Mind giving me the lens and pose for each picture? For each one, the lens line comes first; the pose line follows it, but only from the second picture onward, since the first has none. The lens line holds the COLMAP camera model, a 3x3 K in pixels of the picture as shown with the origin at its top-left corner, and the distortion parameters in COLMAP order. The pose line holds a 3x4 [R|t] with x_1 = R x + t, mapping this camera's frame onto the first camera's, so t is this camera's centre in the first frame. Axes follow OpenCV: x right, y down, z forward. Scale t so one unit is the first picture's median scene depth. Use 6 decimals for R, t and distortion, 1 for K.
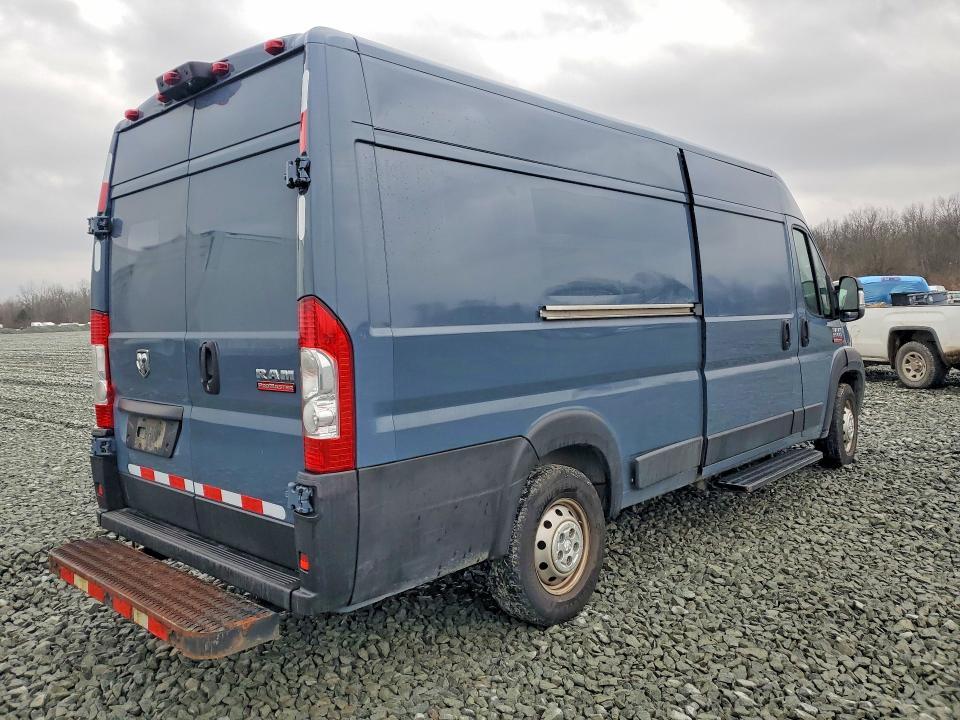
lens RADIAL K [[743.2, 0, 480.0], [0, 743.2, 360.0], [0, 0, 1]] dist [0.034891, -0.006264]
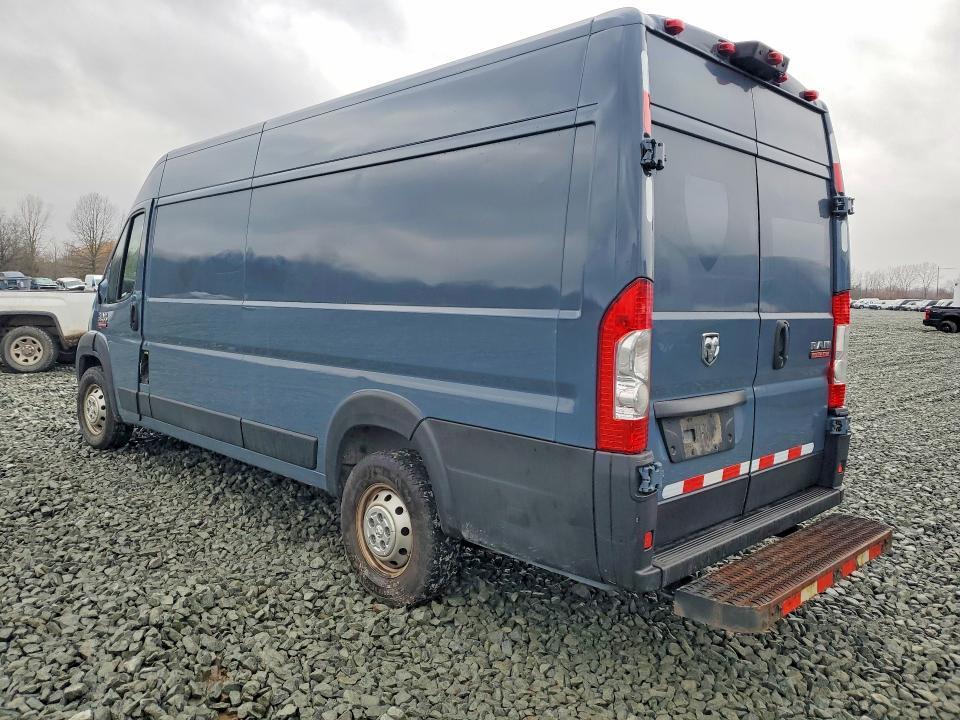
lens RADIAL K [[743.2, 0, 480.0], [0, 743.2, 360.0], [0, 0, 1]] dist [0.034891, -0.006264]
pose [[0.042216, -0.054438, 0.997624, -1.294468], [0.035009, 0.997982, 0.052976, -0.036971], [-0.998495, 0.032690, 0.044037, 1.217804]]
